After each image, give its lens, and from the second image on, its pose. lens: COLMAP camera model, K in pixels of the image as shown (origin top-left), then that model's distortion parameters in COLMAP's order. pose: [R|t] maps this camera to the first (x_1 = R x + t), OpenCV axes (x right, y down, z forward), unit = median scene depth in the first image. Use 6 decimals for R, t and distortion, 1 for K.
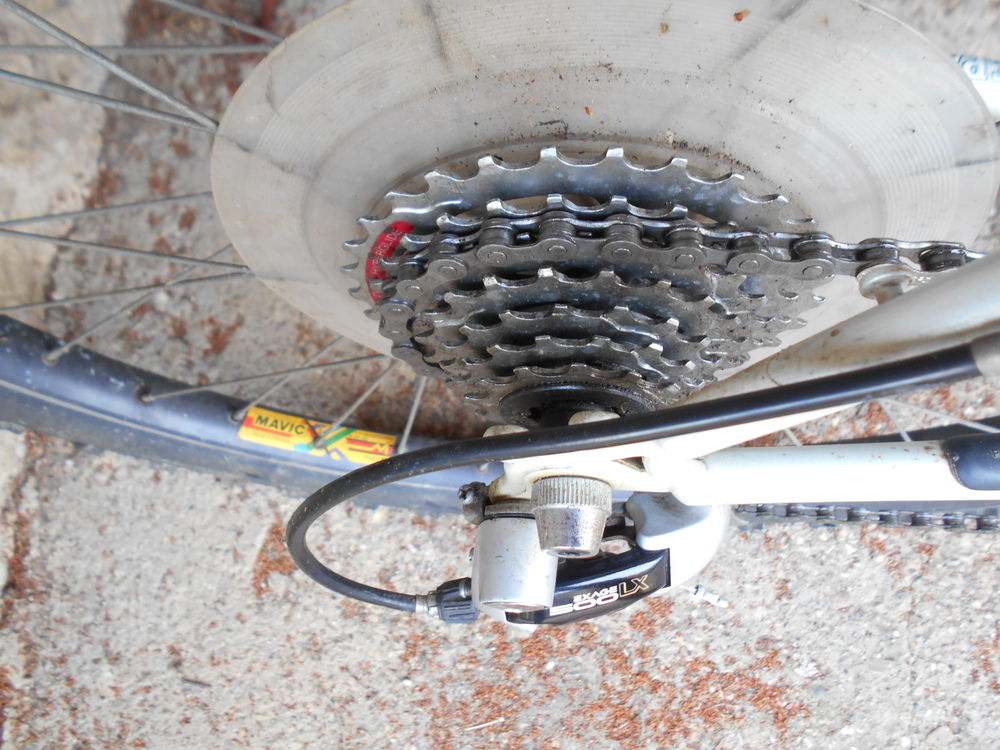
lens RADIAL K [[793.1, 0, 500.0], [0, 793.1, 375.0], [0, 0, 1]] dist [0.023890, 0.003559]
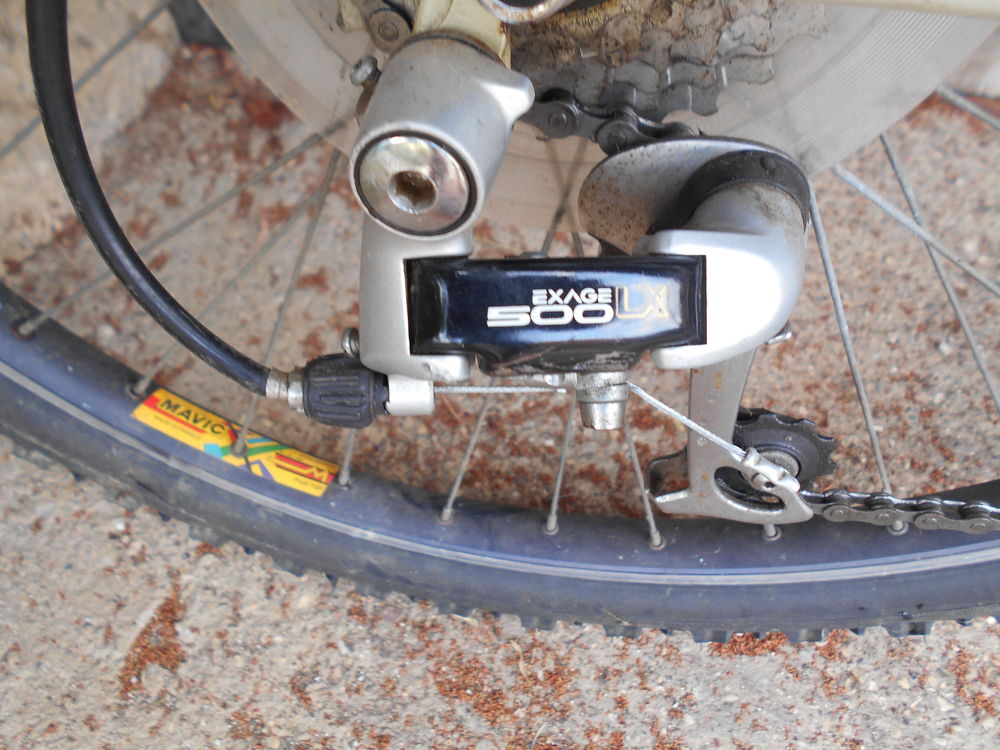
lens RADIAL K [[777.6, 0, 495.6], [0, 777.6, 426.7], [0, 0, 1]] dist [0.052753, -0.050669]
pose [[0.995490, 0.084614, -0.042899, 0.046234], [-0.094227, 0.934372, -0.343614, 0.264202], [0.011009, 0.346107, 0.938130, 0.242165]]
